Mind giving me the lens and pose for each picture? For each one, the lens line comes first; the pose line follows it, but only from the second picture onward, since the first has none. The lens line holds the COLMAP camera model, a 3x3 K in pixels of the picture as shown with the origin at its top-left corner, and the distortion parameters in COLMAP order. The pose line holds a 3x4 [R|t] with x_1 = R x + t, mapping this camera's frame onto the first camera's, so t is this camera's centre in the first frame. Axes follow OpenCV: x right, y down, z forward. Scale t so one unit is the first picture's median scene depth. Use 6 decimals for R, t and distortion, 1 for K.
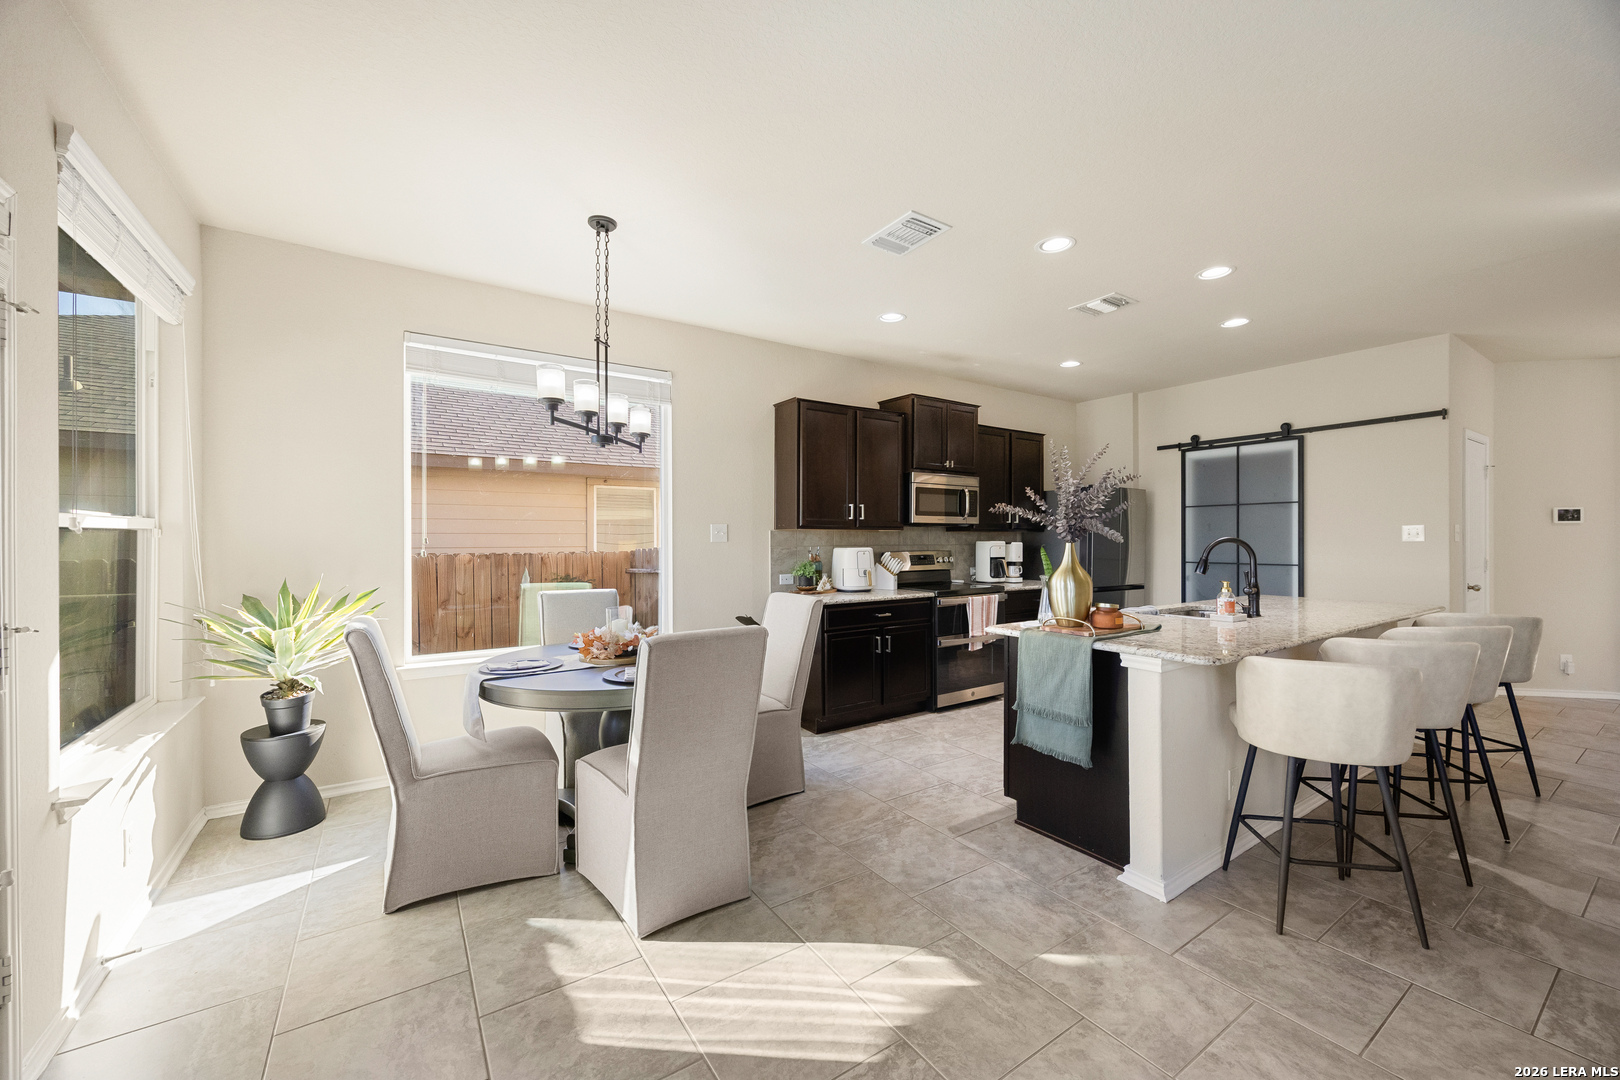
lens RADIAL K [[629.0, 0, 810.5], [0, 629.0, 550.2], [0, 0, 1]] dist [-0.001917, -0.000949]
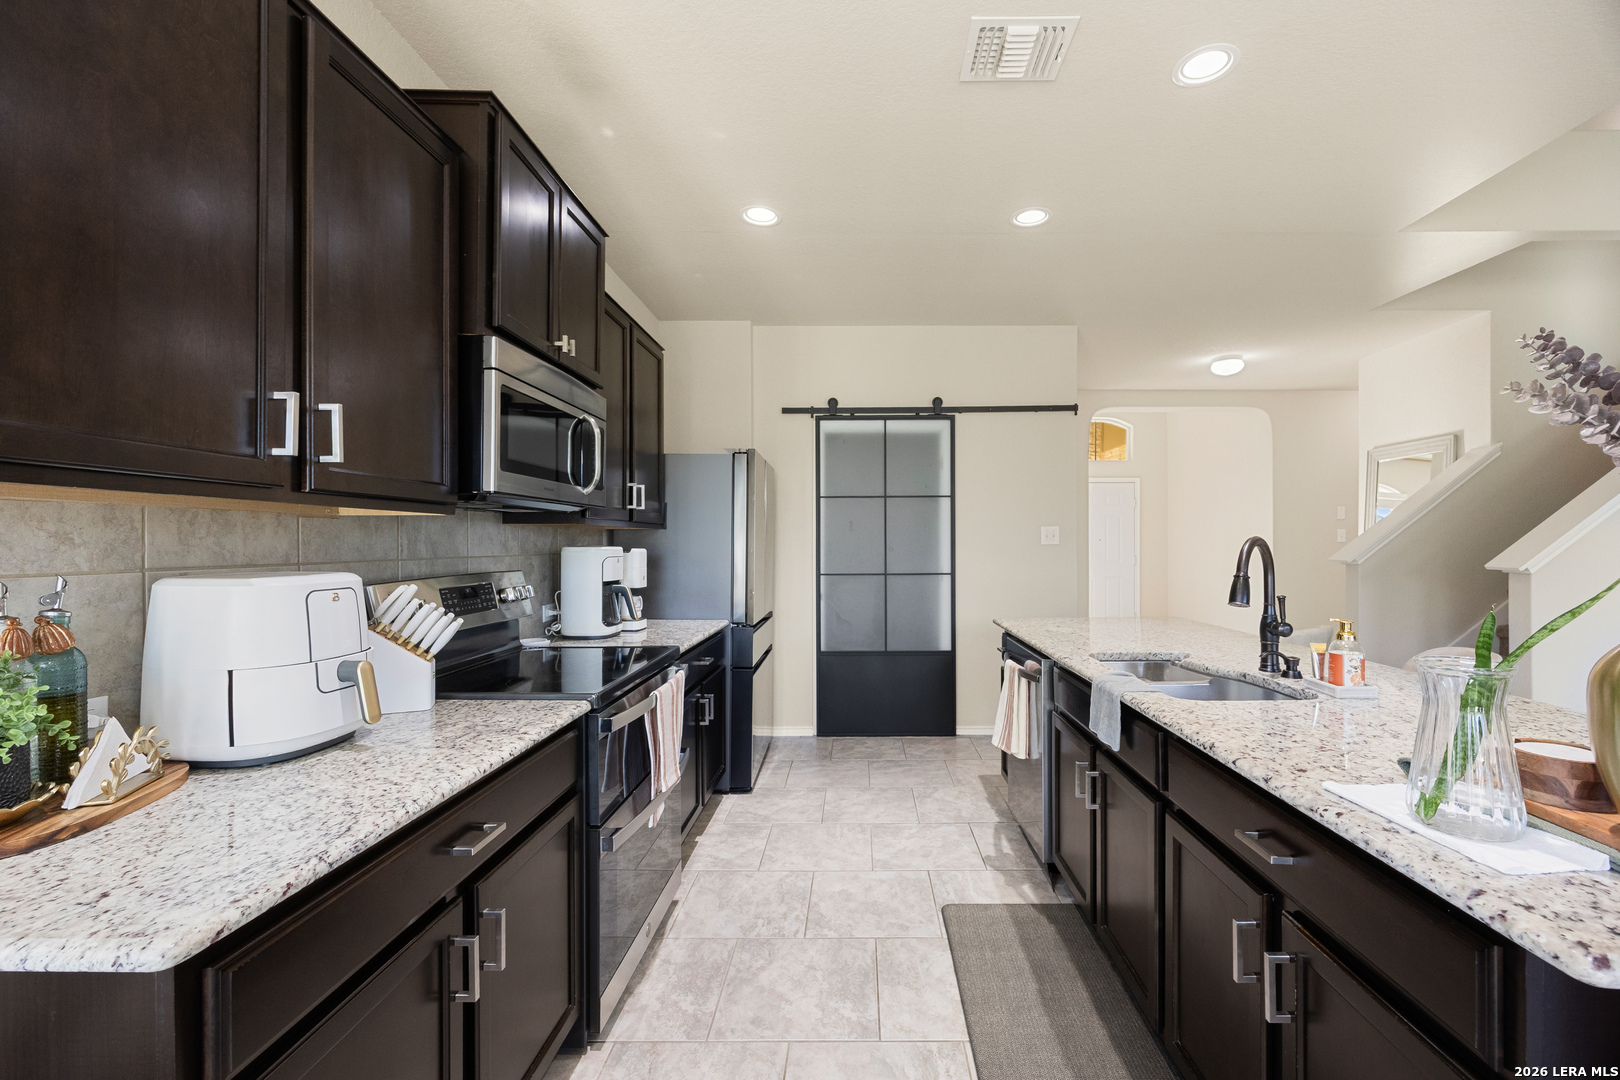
lens RADIAL K [[666.3, 0, 841.4], [0, 666.3, 551.6], [0, 0, 1]] dist [0.003488, -0.000230]
pose [[0.578036, -0.012790, 0.815911, -0.016054], [0.015199, 0.999872, 0.004906, -0.011194], [-0.815869, 0.009566, 0.578157, 0.627665]]
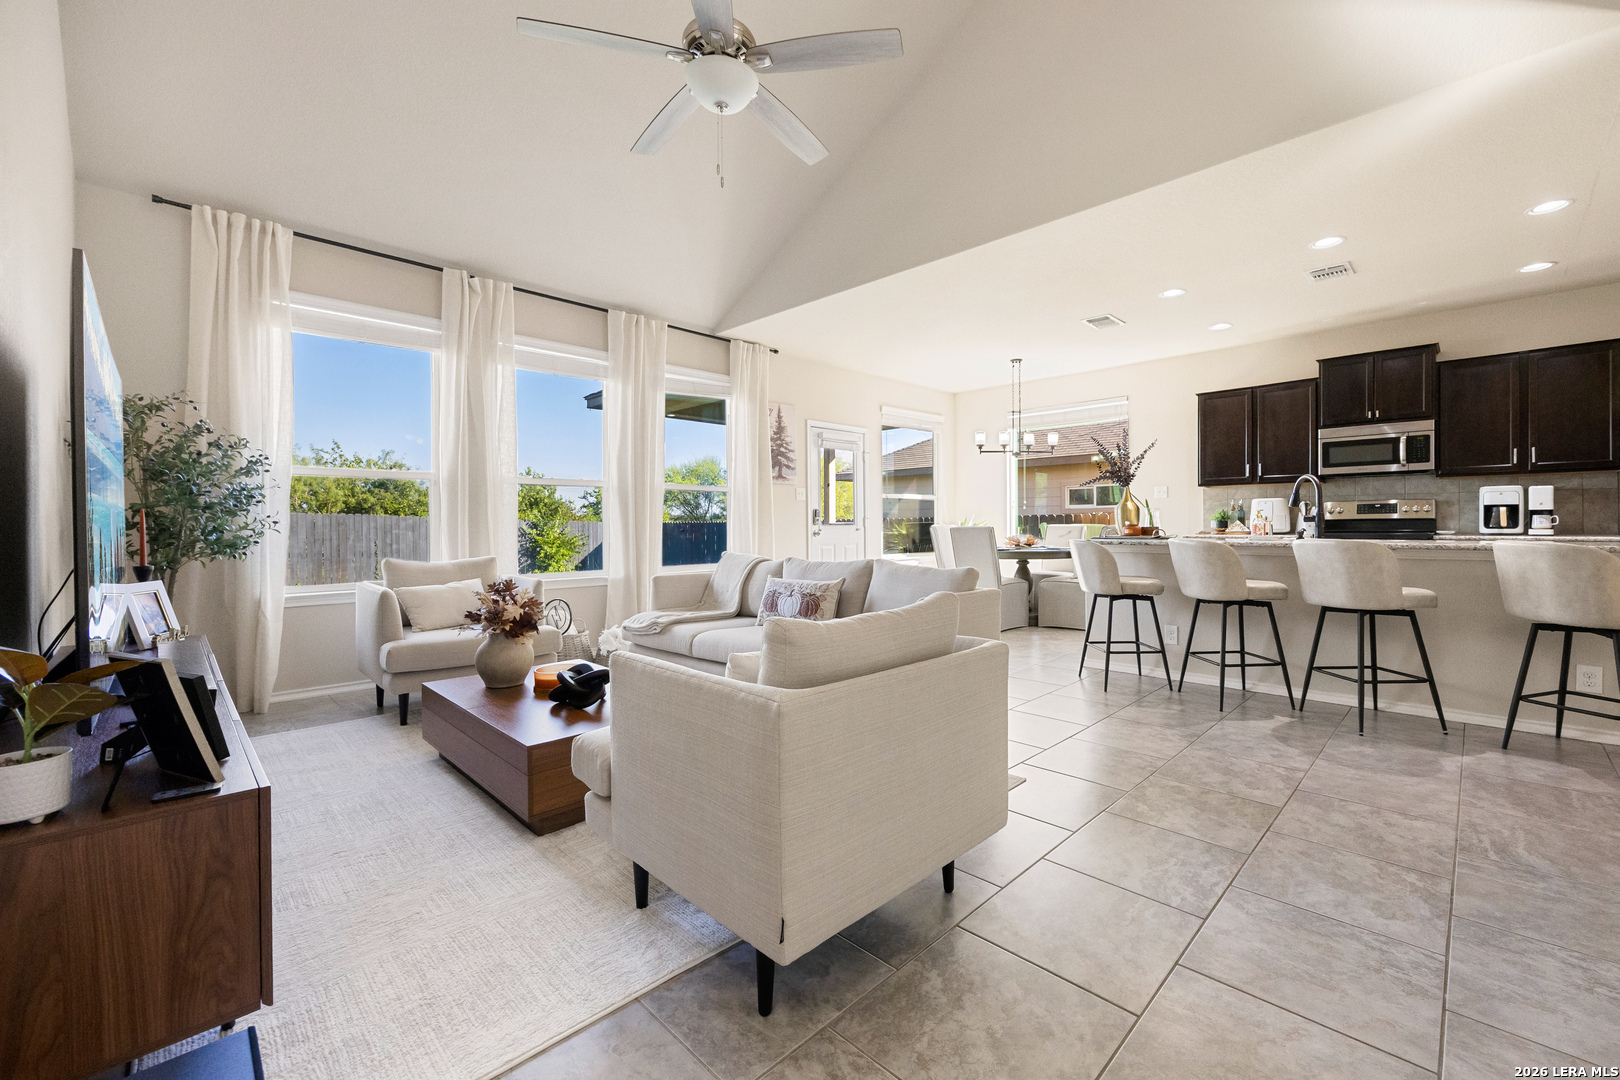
lens RADIAL K [[666.3, 0, 849.9], [0, 666.3, 530.4], [0, 0, 1]] dist [0.003488, -0.000230]
pose [[0.221738, 0.007803, -0.975075, 1.098783], [-0.010913, 0.999925, 0.005520, 0.056767], [0.975045, 0.009417, 0.221807, -0.081804]]
